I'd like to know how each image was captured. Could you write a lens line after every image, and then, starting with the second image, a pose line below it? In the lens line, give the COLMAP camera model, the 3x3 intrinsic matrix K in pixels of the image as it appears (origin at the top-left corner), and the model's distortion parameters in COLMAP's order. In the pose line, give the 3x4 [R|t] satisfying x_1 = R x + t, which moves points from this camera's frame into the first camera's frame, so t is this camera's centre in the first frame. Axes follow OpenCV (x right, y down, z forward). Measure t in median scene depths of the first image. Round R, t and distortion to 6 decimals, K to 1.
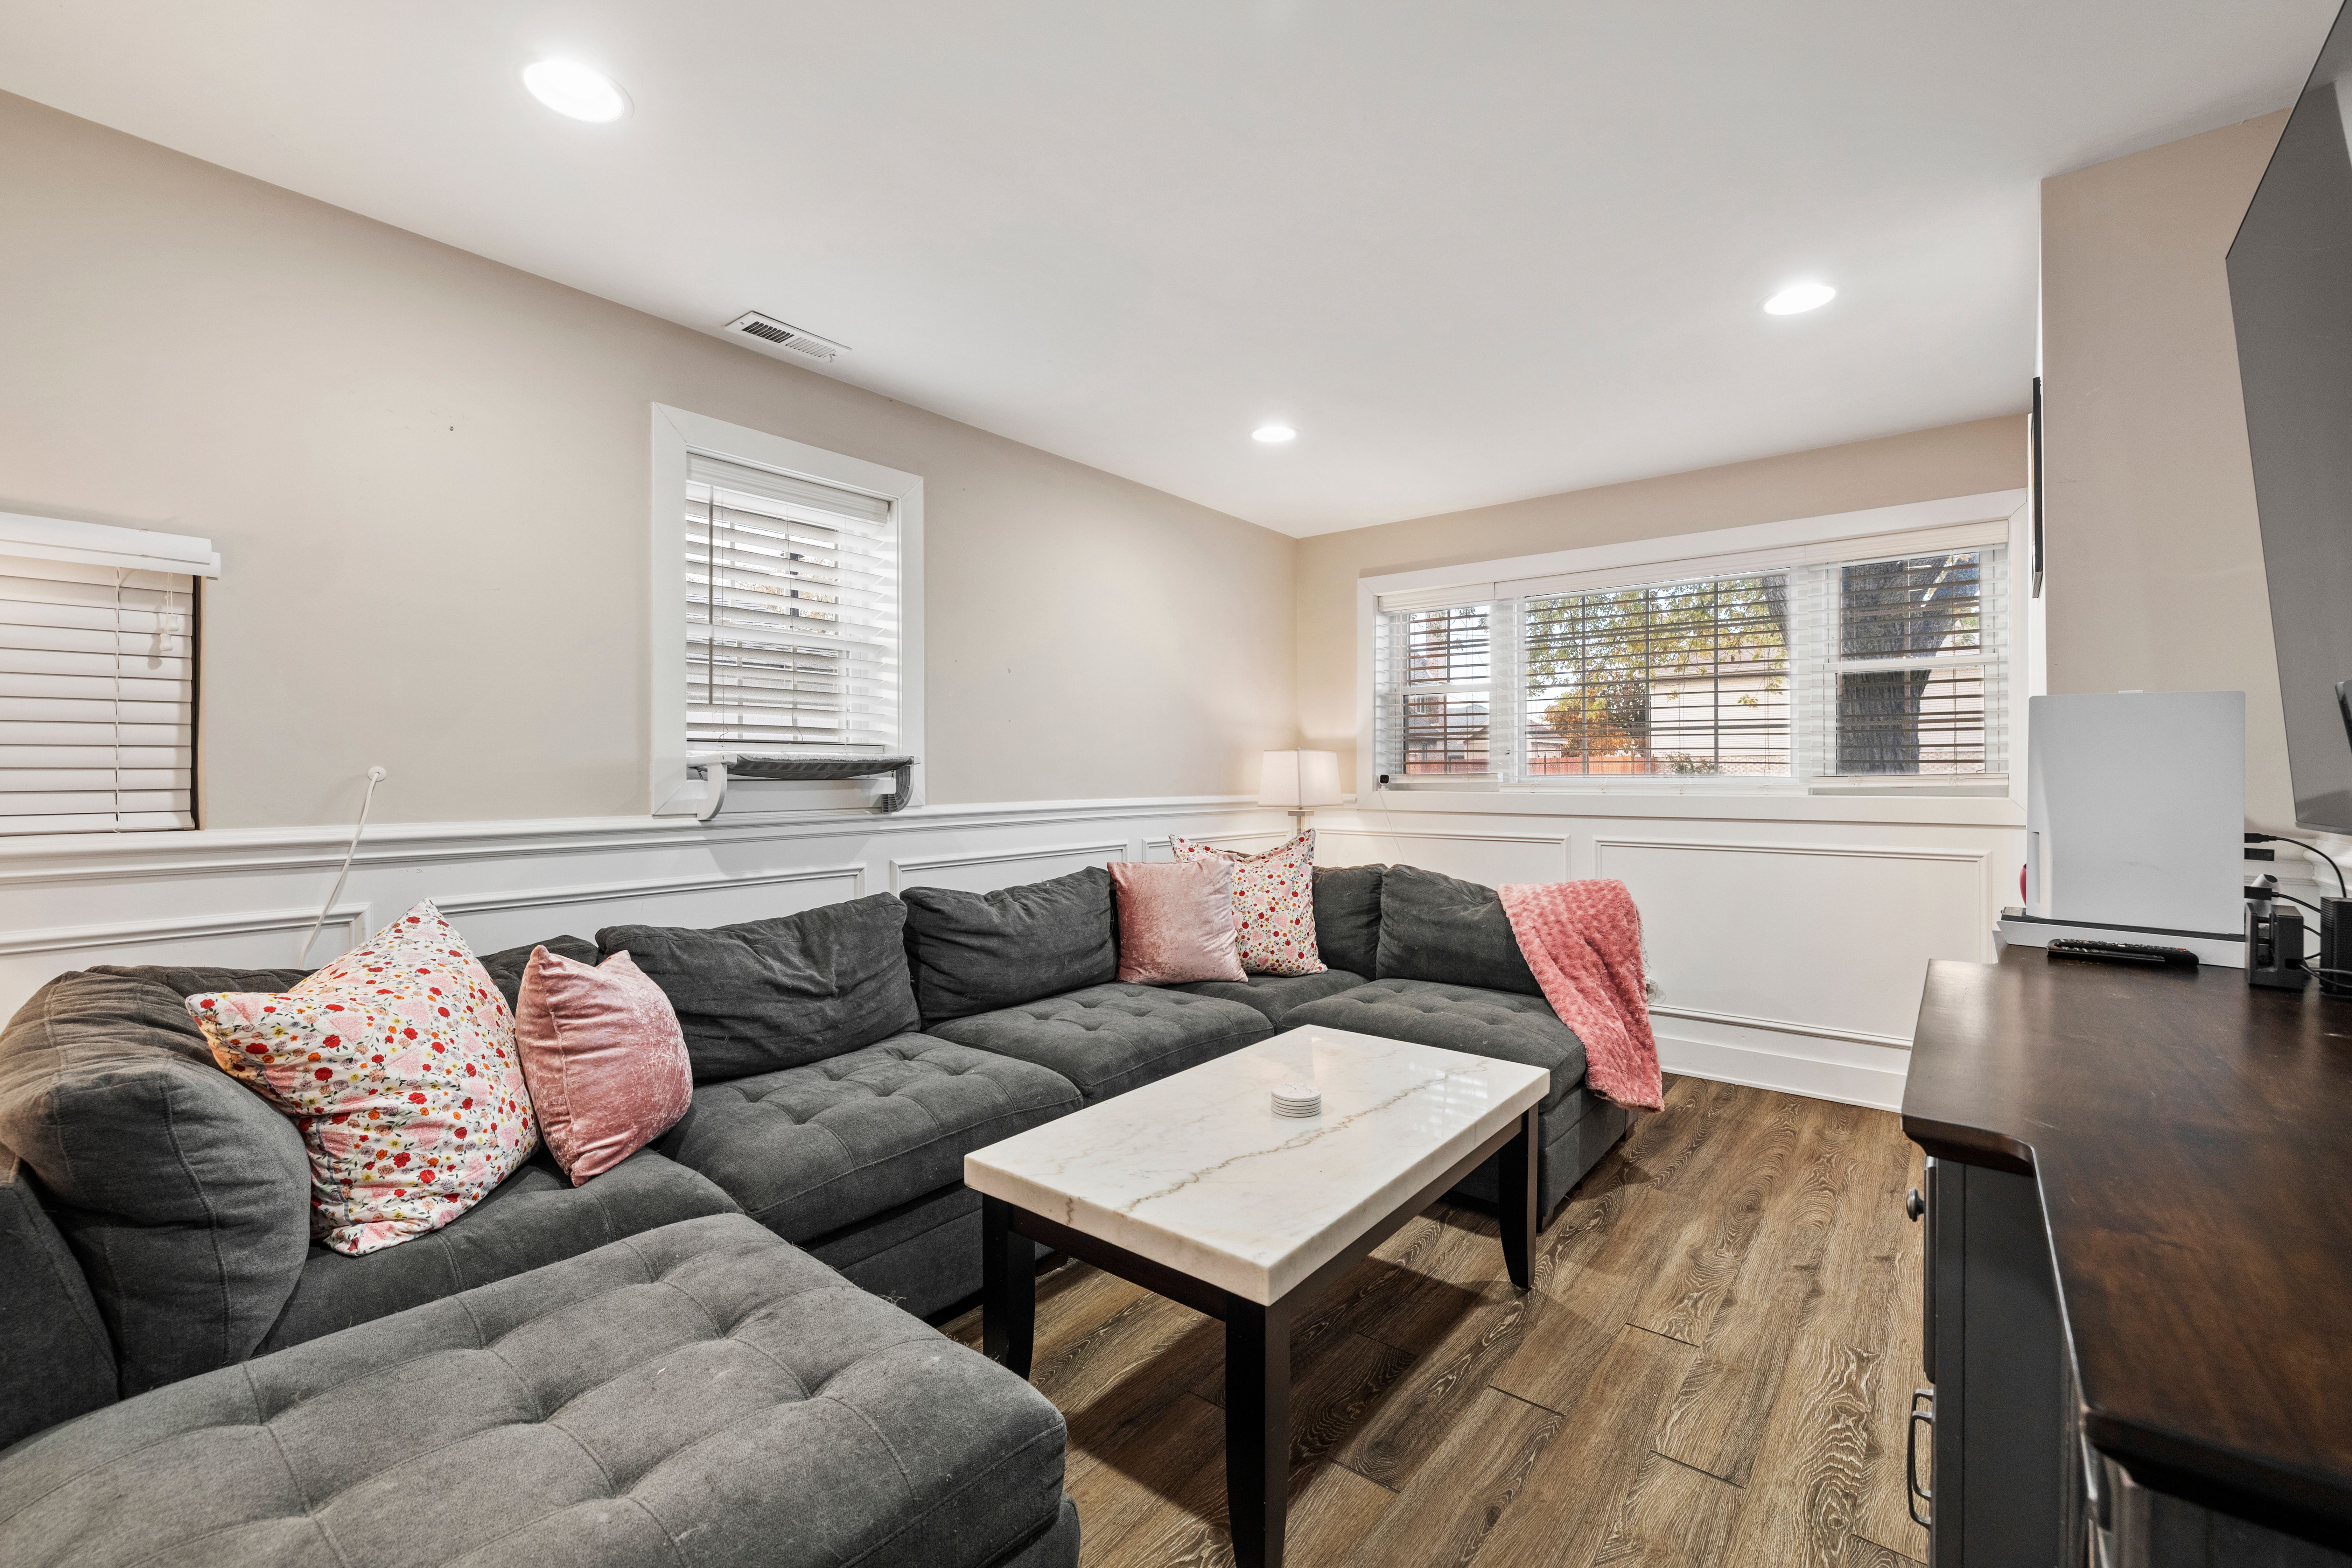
lens RADIAL K [[1004.6, 0, 1165.0], [0, 1004.6, 777.8], [0, 0, 1]] dist [0.002024, -0.000214]
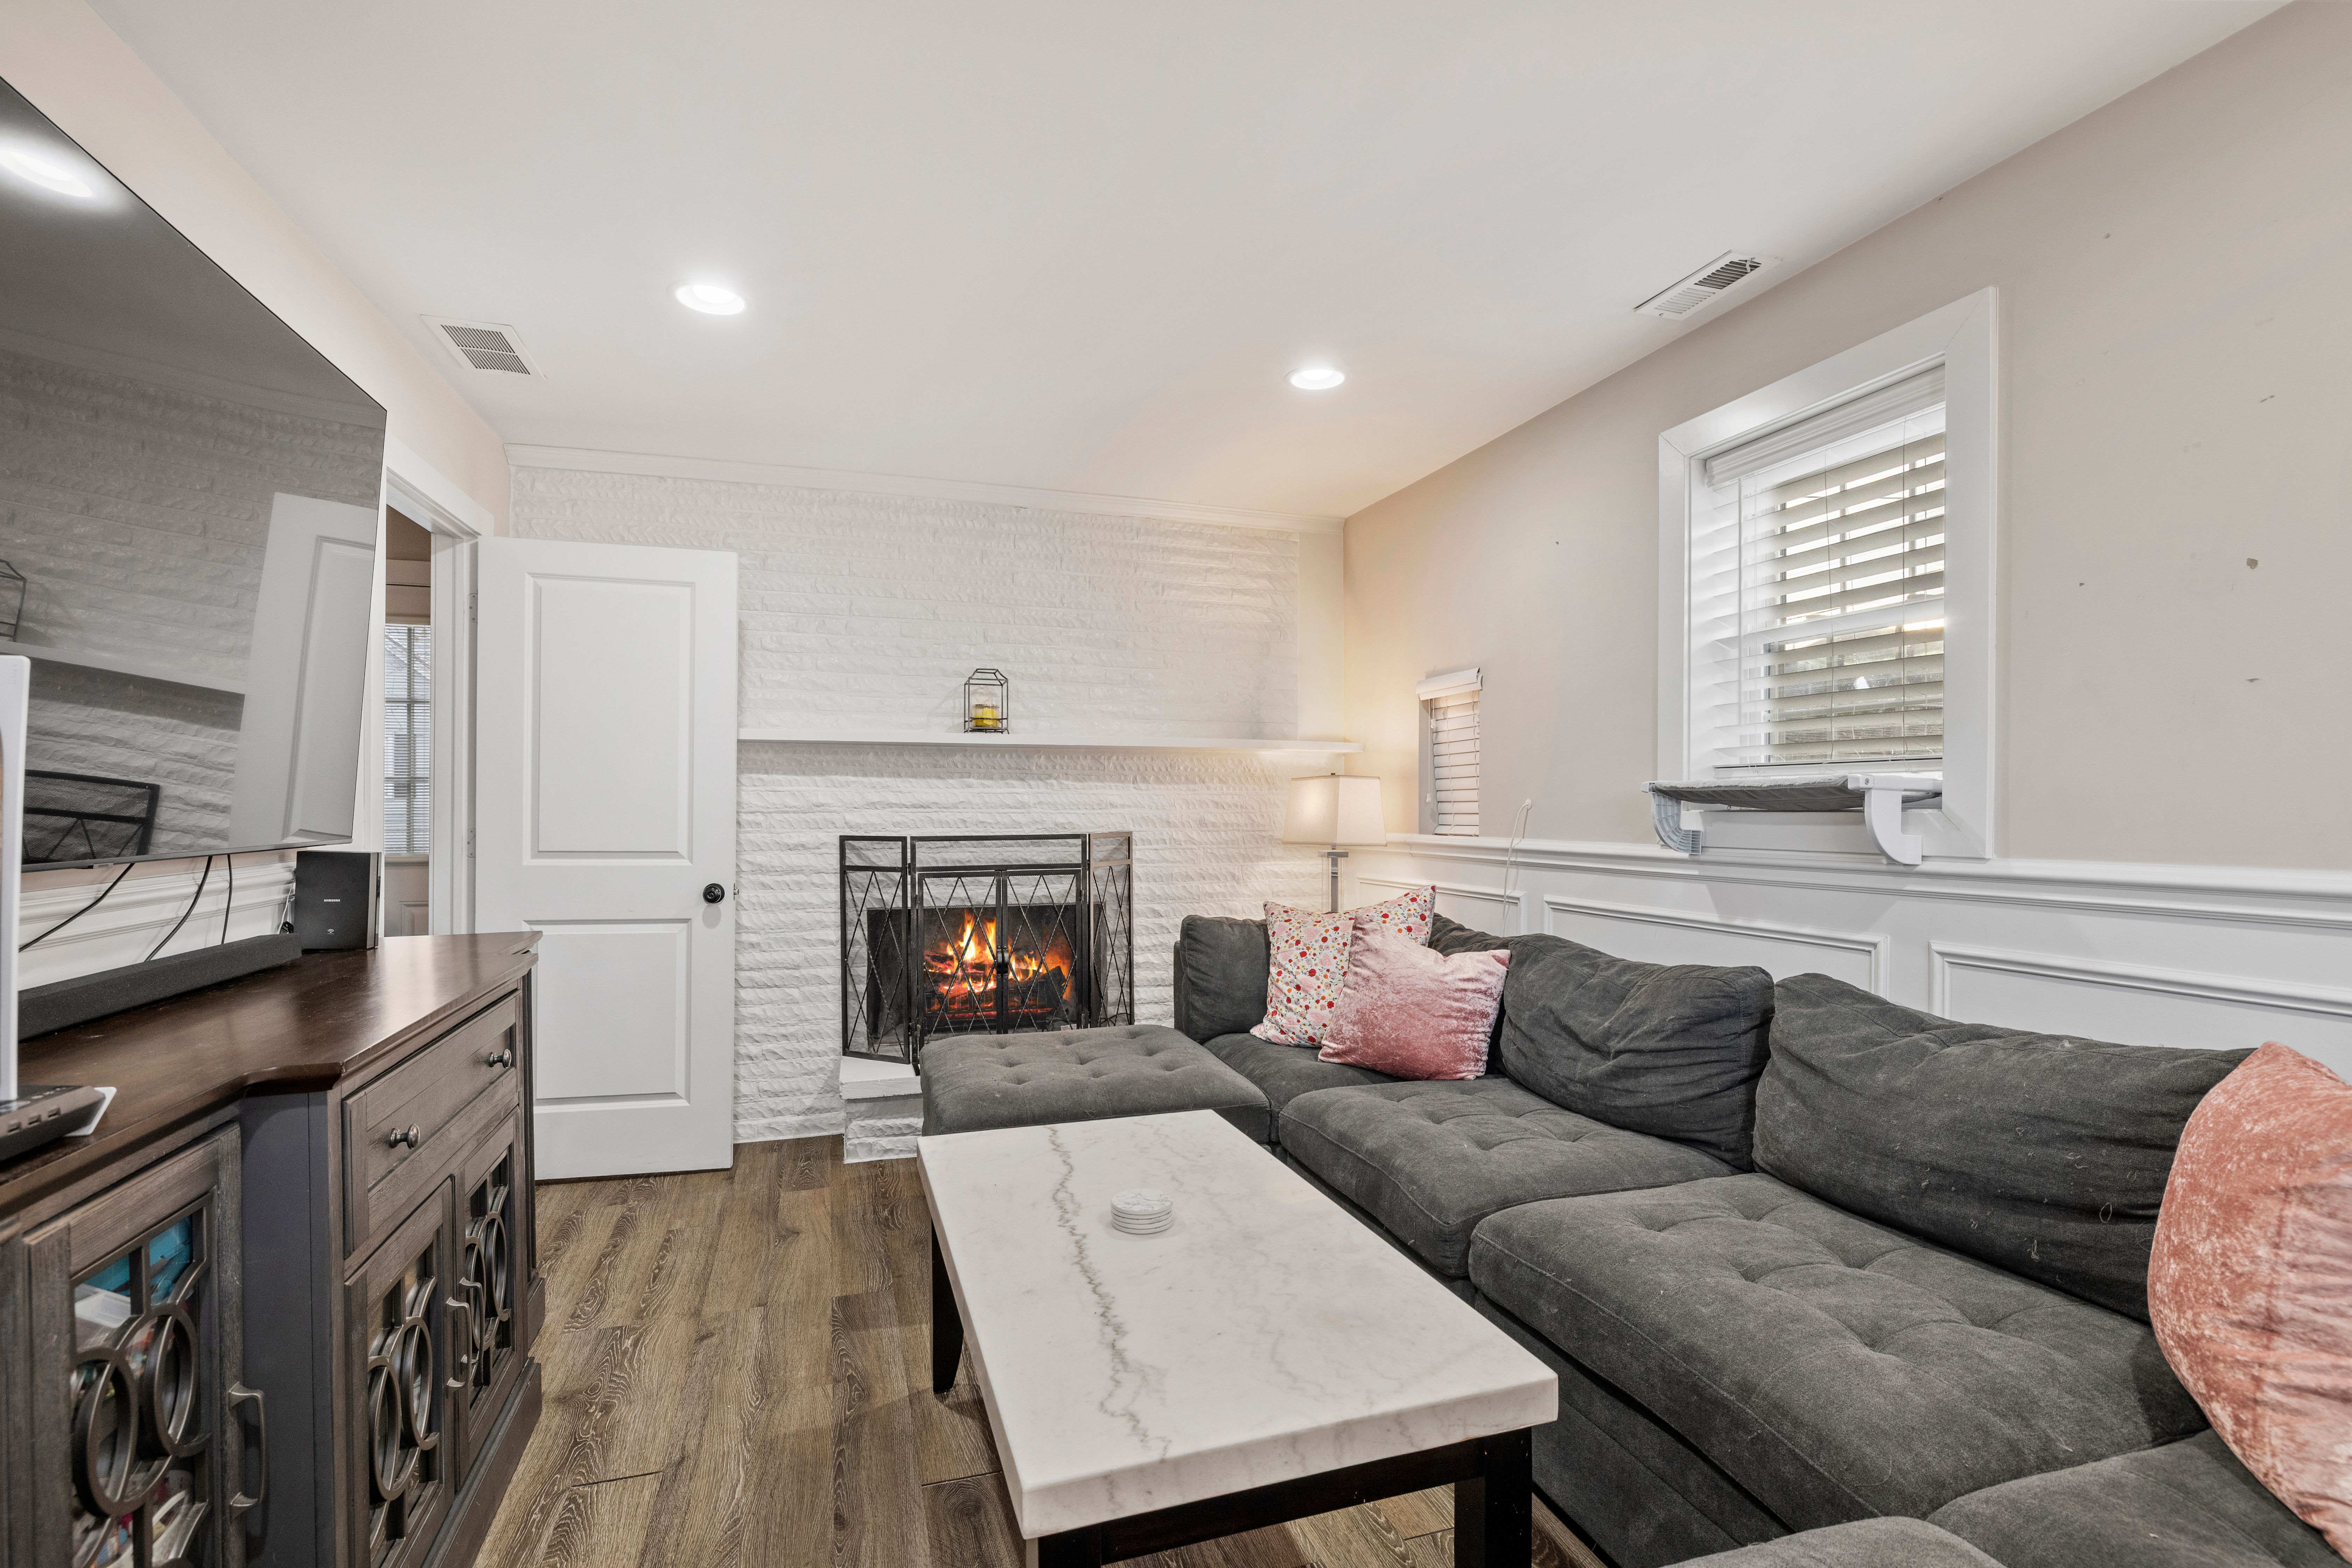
lens RADIAL K [[1079.5, 0, 1166.2], [0, 1079.5, 798.9], [0, 0, 1]] dist [0.000006, 0.000007]
pose [[-0.555093, -0.000538, -0.831788, 0.867879], [0.003441, 0.999990, -0.002943, -0.009273], [0.831781, -0.004496, -0.555085, 1.546366]]
